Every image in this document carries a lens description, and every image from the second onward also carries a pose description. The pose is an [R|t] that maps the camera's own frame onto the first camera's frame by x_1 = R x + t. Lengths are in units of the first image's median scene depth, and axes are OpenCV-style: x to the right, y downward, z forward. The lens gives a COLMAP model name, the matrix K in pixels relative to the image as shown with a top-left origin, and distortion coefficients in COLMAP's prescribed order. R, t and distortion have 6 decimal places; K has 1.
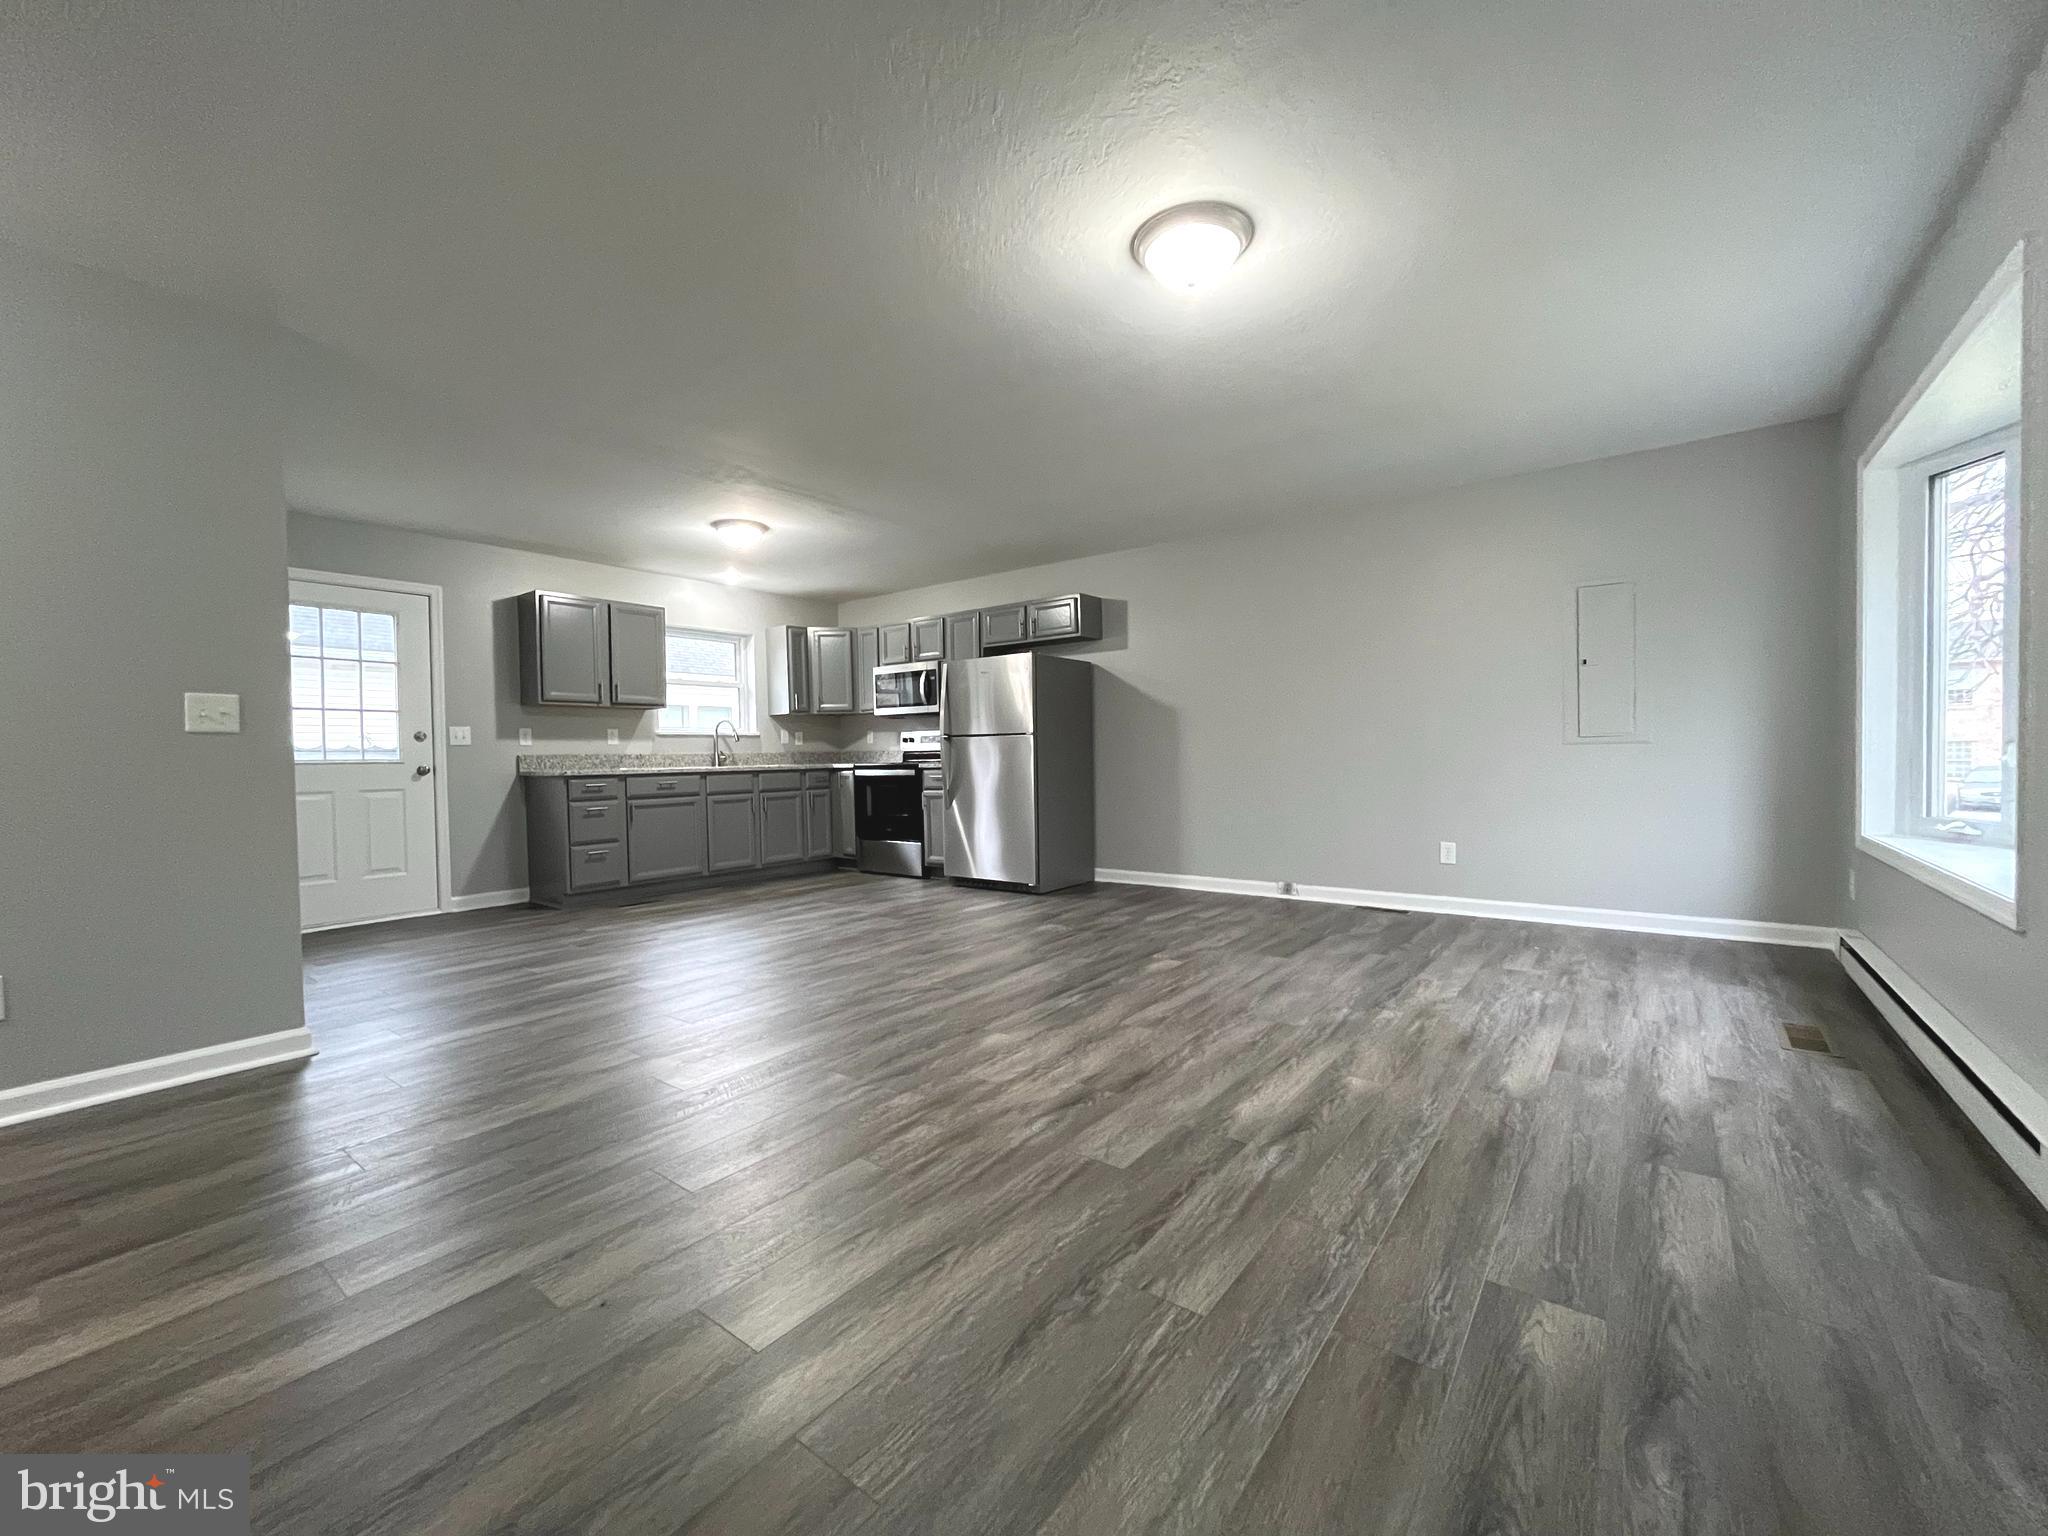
lens RADIAL K [[827.1, 0, 1021.2], [0, 827.1, 762.3], [0, 0, 1]] dist [-0.002549, -0.000745]
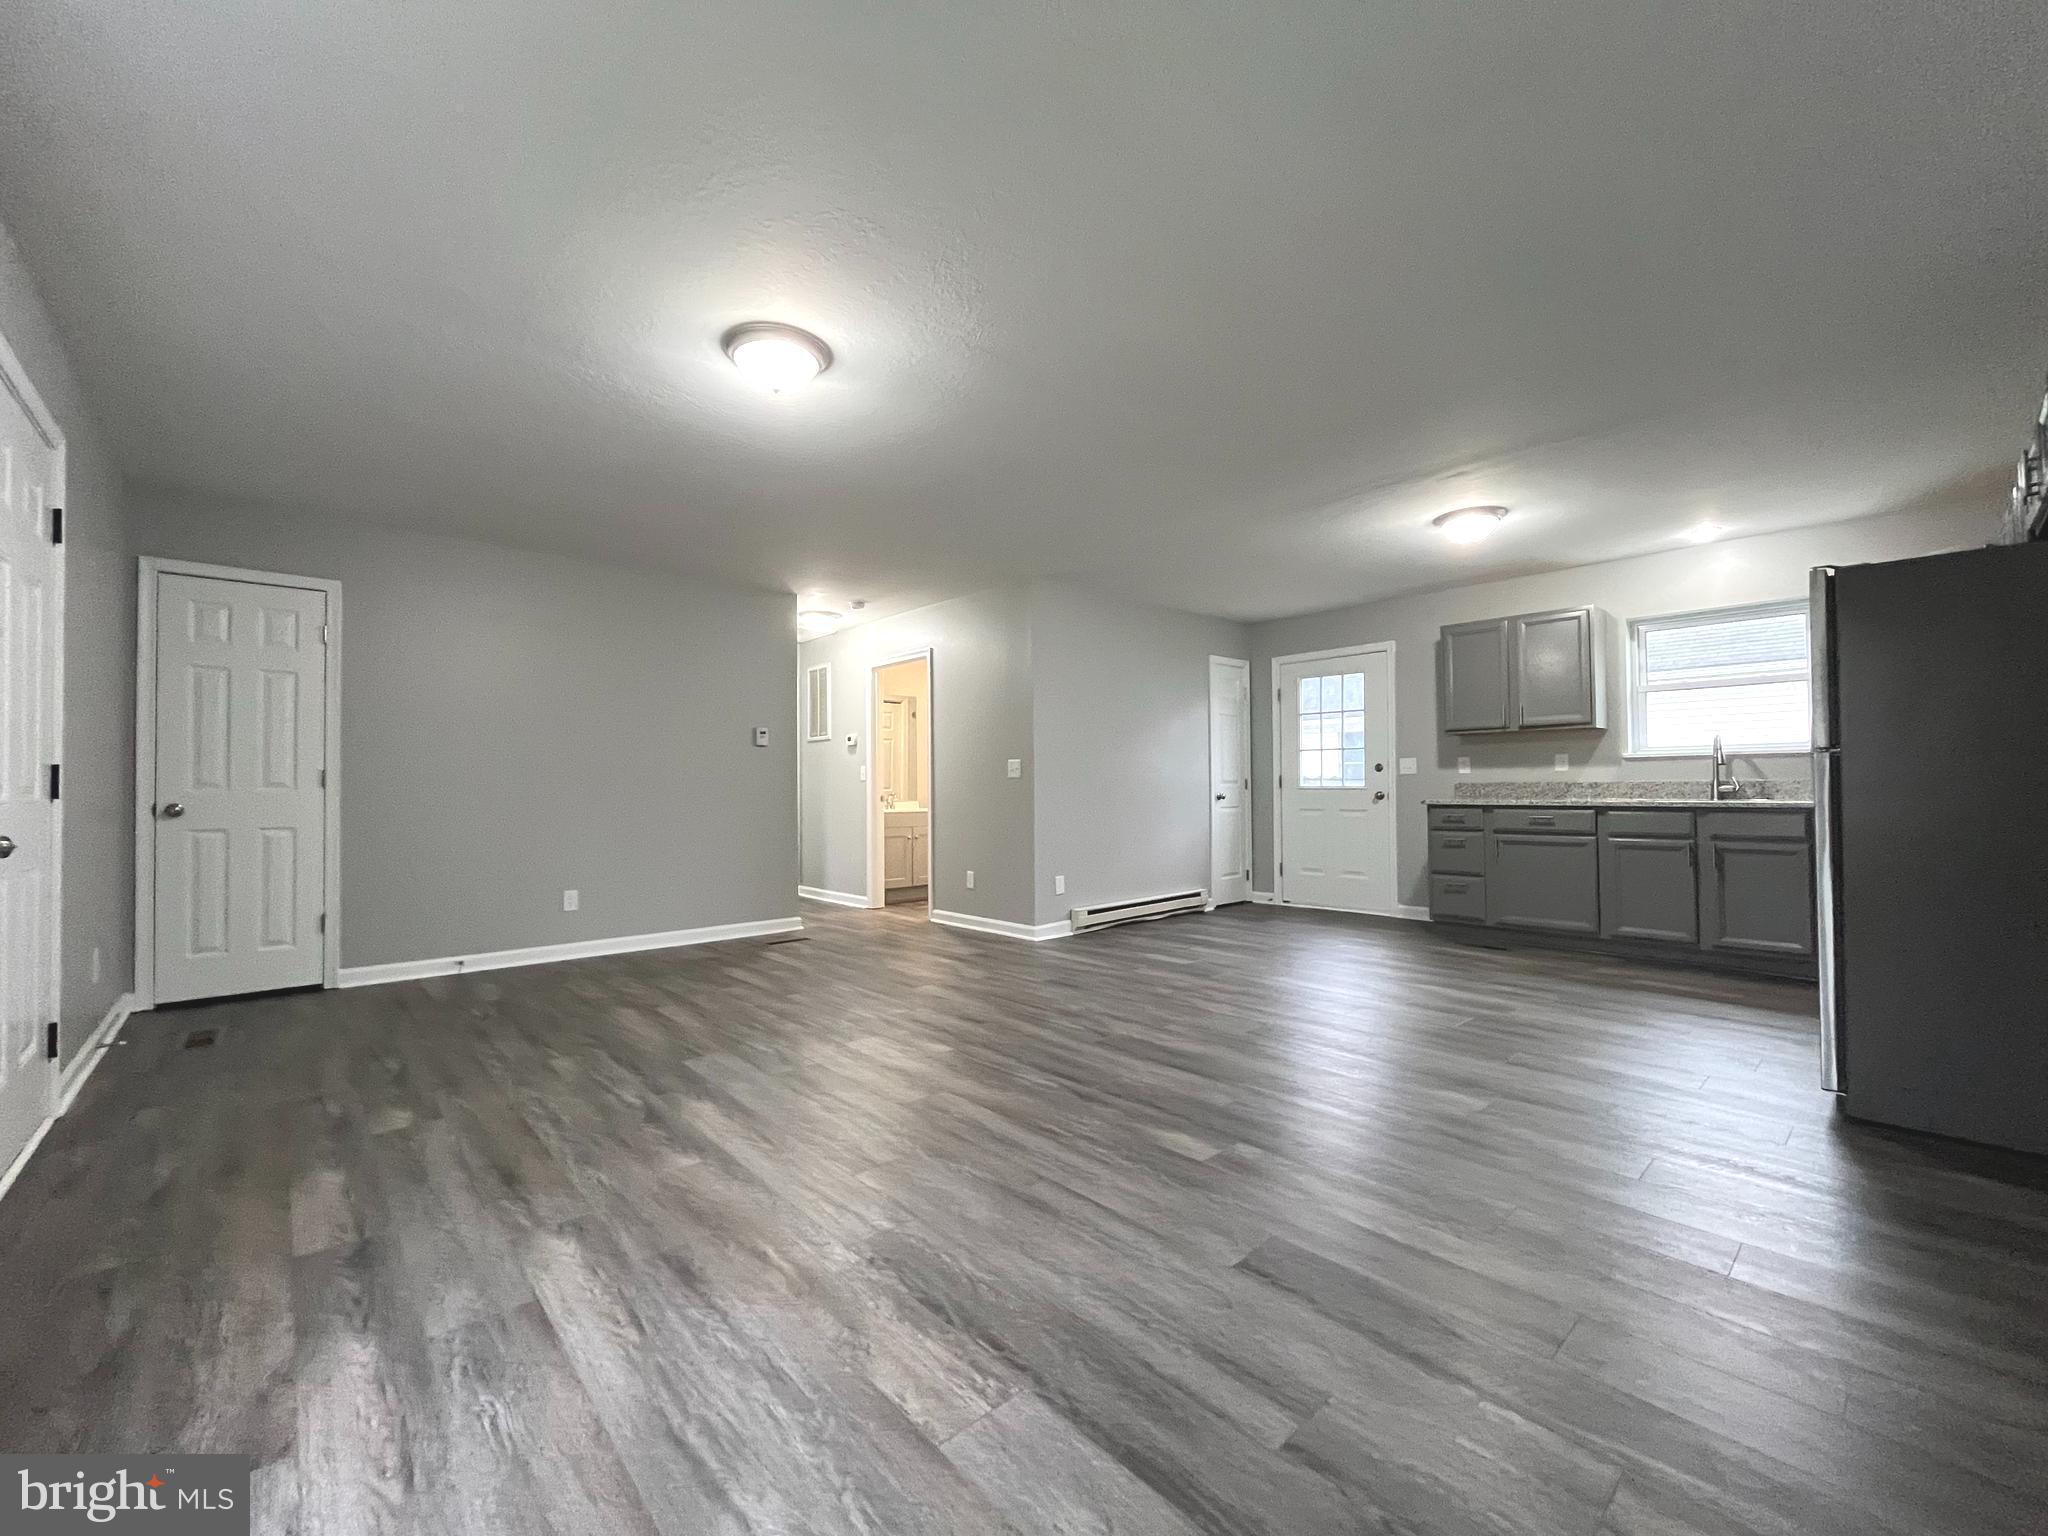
lens RADIAL K [[827.1, 0, 1013.7], [0, 827.1, 762.8], [0, 0, 1]] dist [-0.002549, -0.000745]
pose [[-0.187471, -0.011420, -0.982204, 0.558774], [0.000809, 0.999930, -0.011781, -0.023918], [0.982270, -0.003003, -0.187449, 0.683219]]
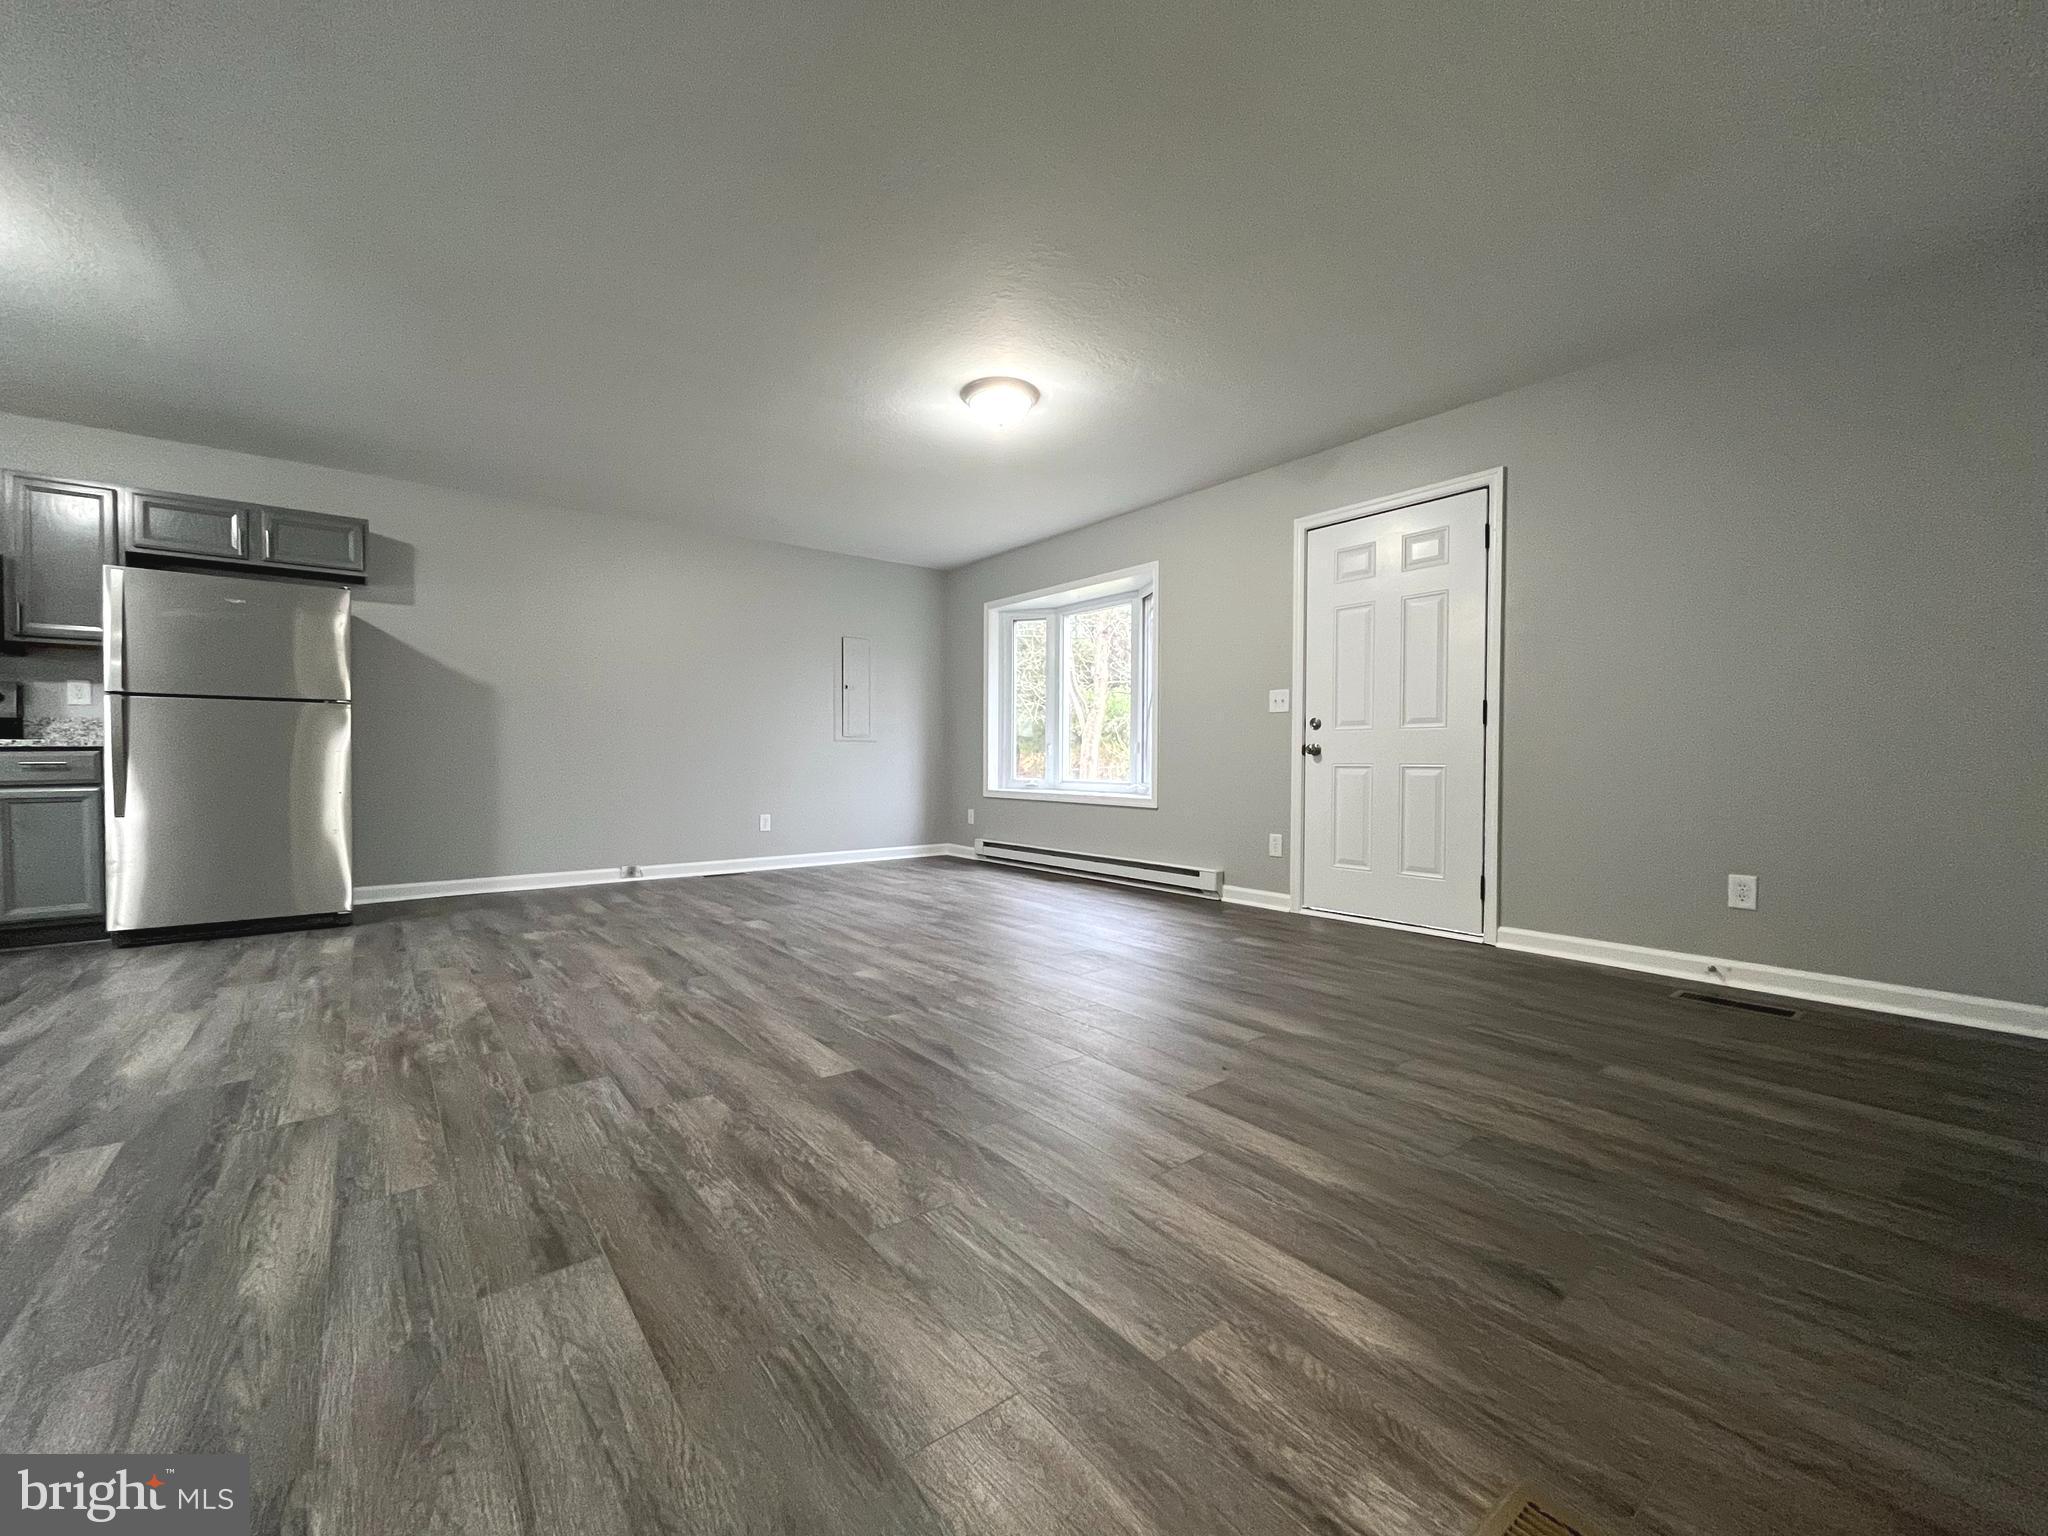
lens RADIAL K [[827.1, 0, 1017.8], [0, 827.1, 770.0], [0, 0, 1]] dist [-0.002549, -0.000745]
pose [[0.249023, 0.003788, 0.968490, -0.559763], [0.003212, 0.999984, -0.004737, 0.031031], [-0.968492, 0.004290, 0.249007, 0.266751]]
